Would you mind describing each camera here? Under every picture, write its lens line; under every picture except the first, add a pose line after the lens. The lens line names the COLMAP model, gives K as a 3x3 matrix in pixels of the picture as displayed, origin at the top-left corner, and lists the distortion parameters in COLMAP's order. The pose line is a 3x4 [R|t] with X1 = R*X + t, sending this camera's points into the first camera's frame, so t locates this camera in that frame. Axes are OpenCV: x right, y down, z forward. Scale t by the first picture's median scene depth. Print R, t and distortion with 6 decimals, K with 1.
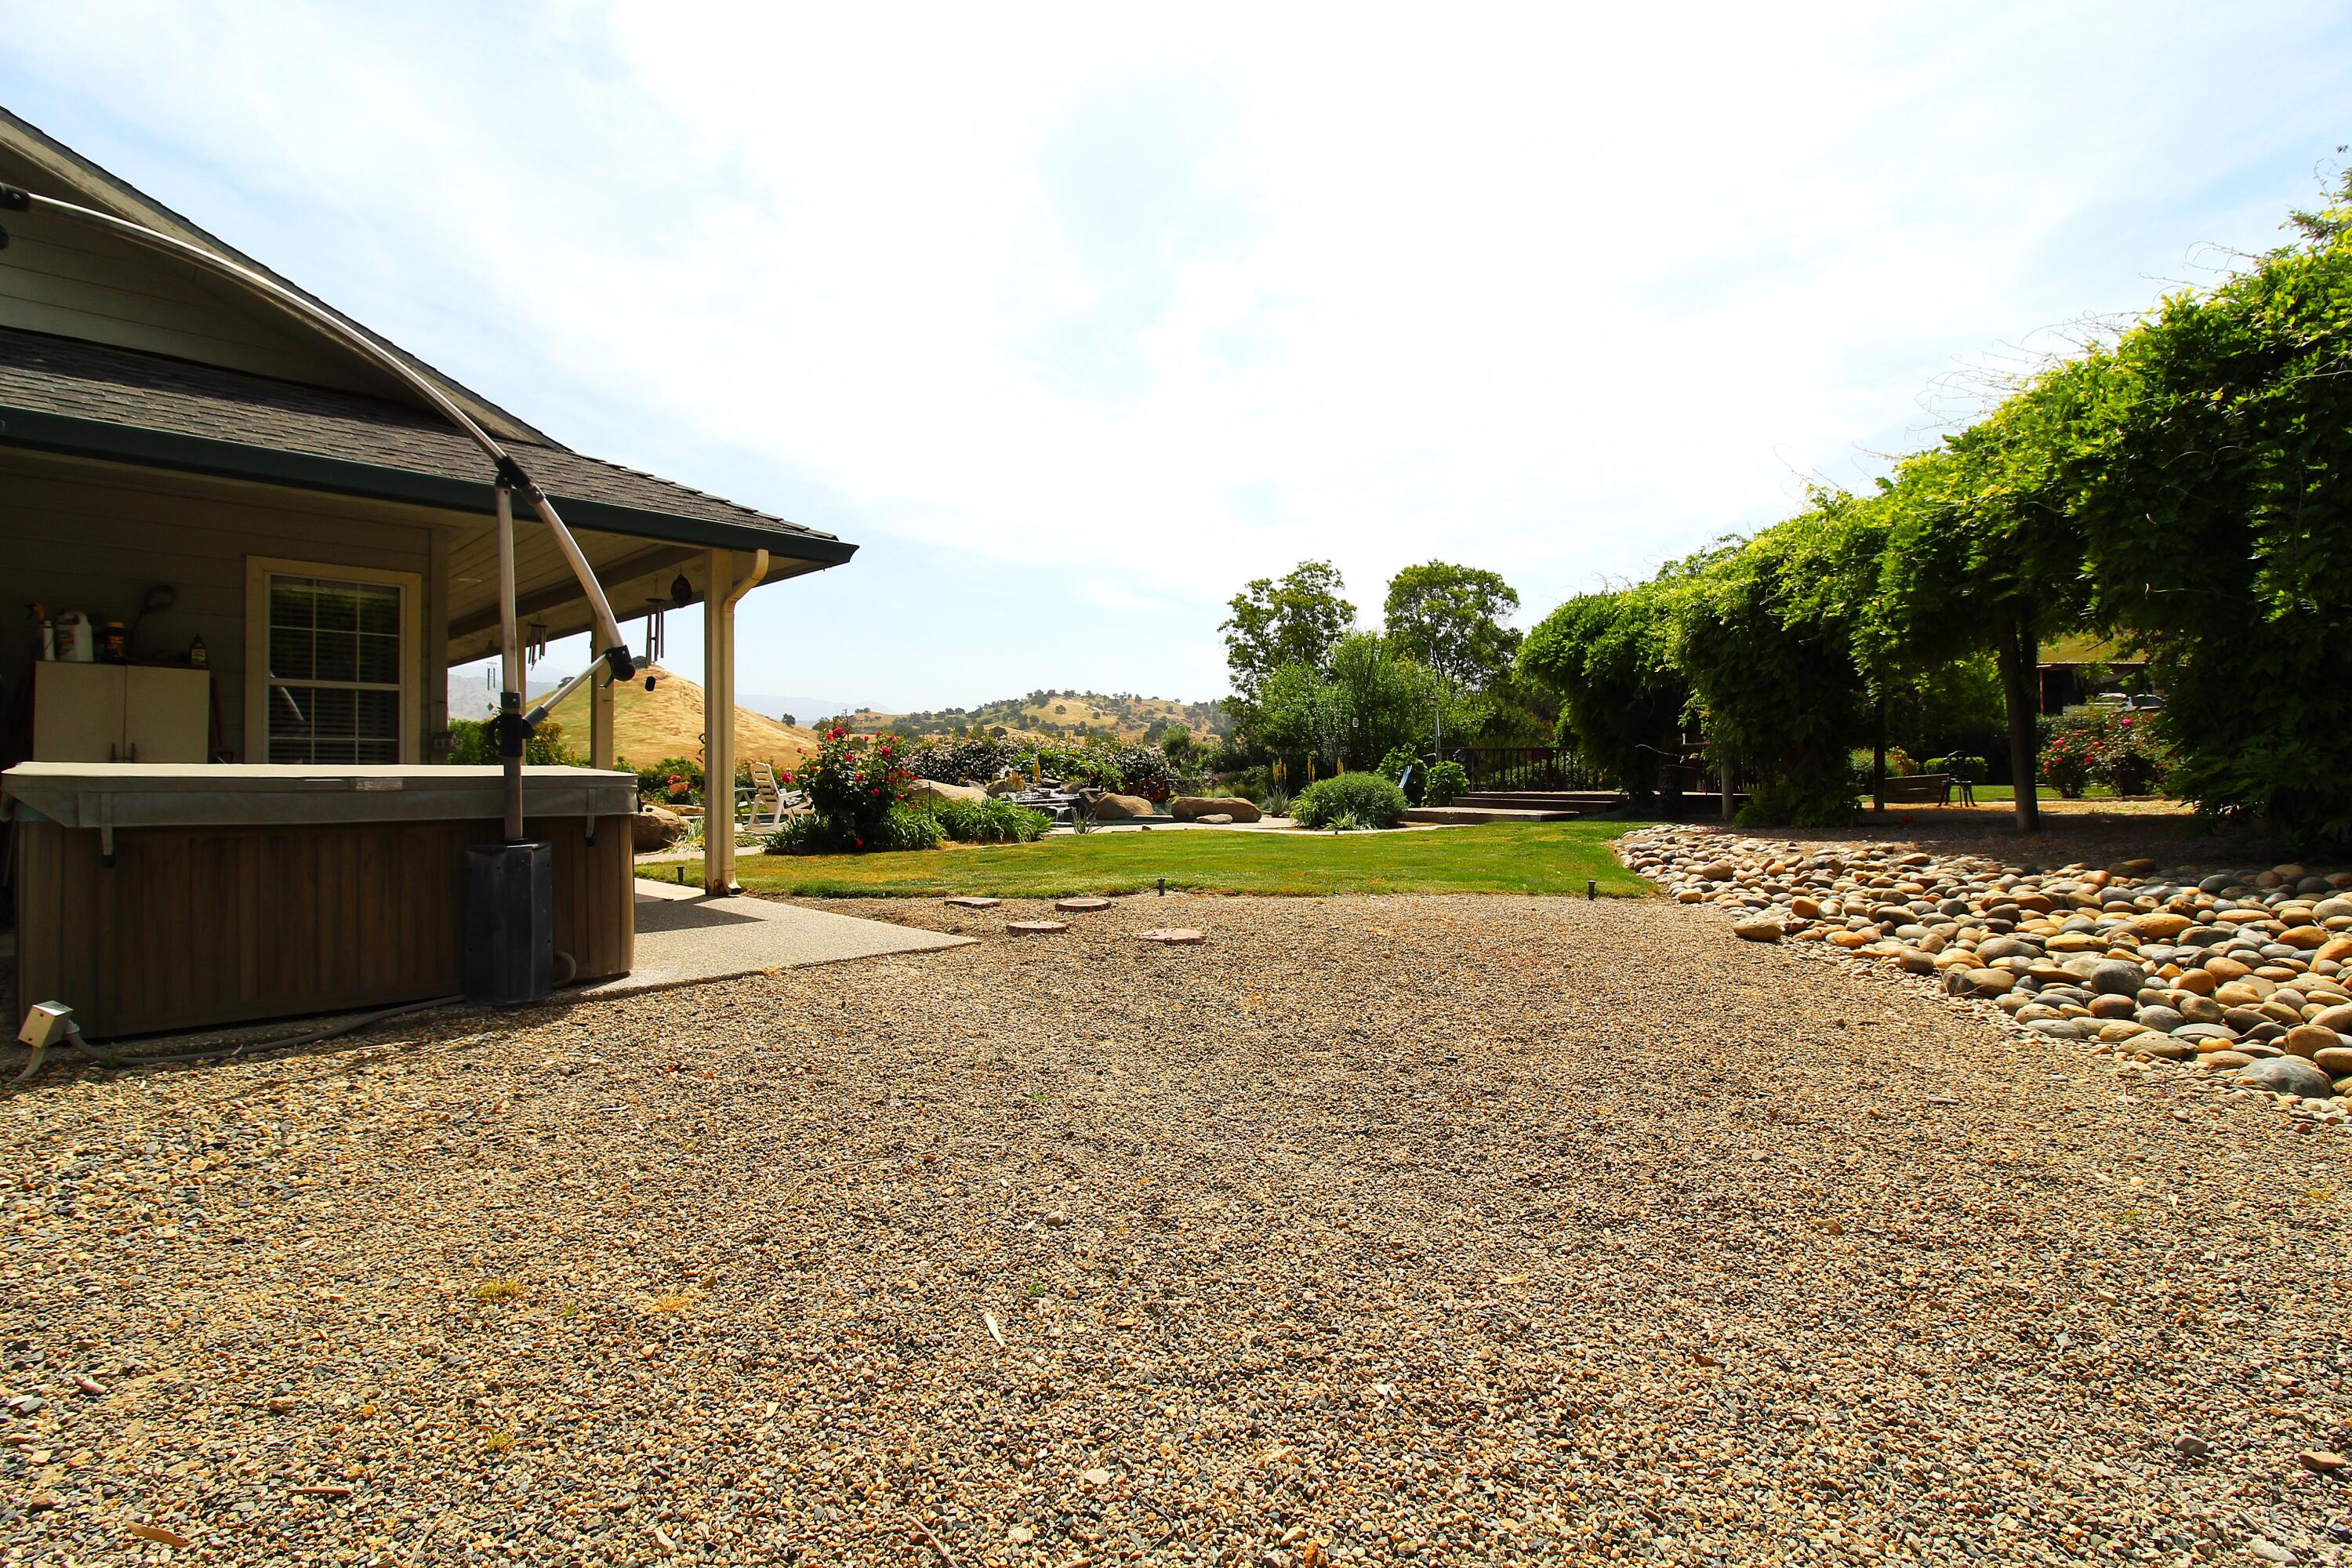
lens RADIAL K [[1092.4, 0, 1189.3], [0, 1092.4, 760.4], [0, 0, 1]] dist [0.002716, -0.015079]
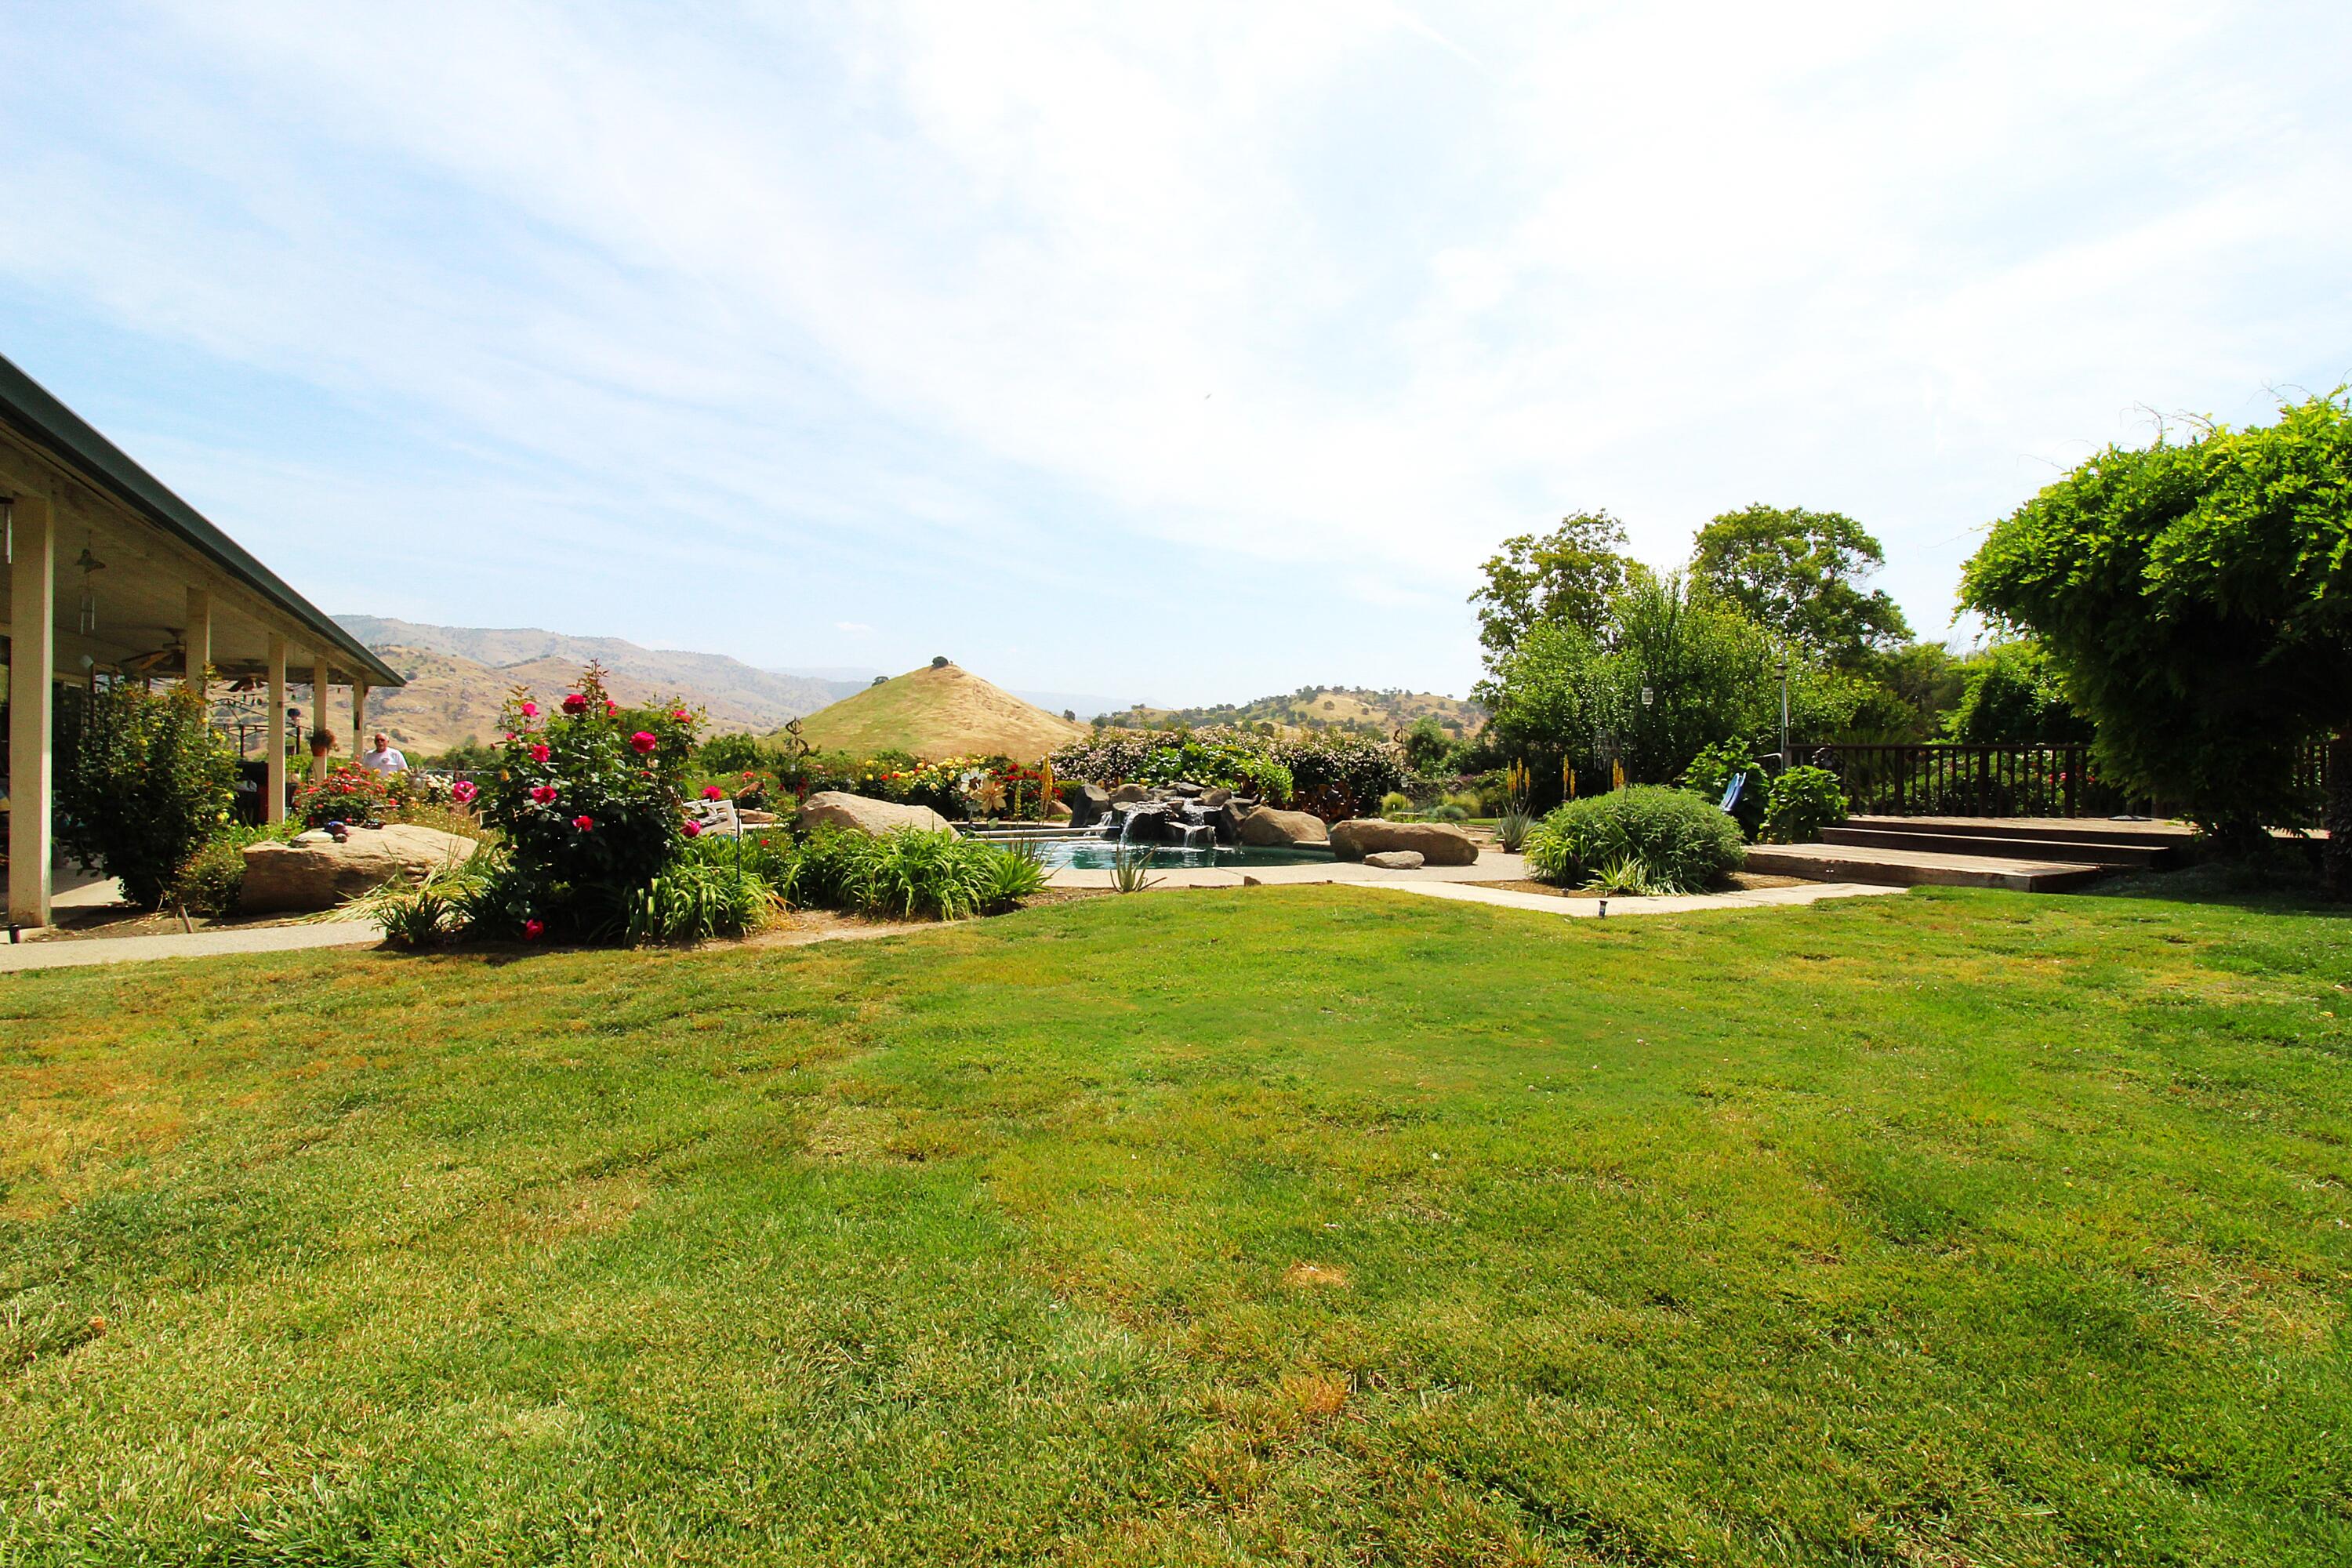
lens RADIAL K [[1092.4, 0, 1189.3], [0, 1092.4, 760.4], [0, 0, 1]] dist [0.002716, -0.015079]
pose [[0.970402, 0.010380, -0.241272, 0.046128], [-0.009476, 0.999943, 0.004909, -0.002194], [0.241309, -0.002478, 0.970445, 0.305563]]
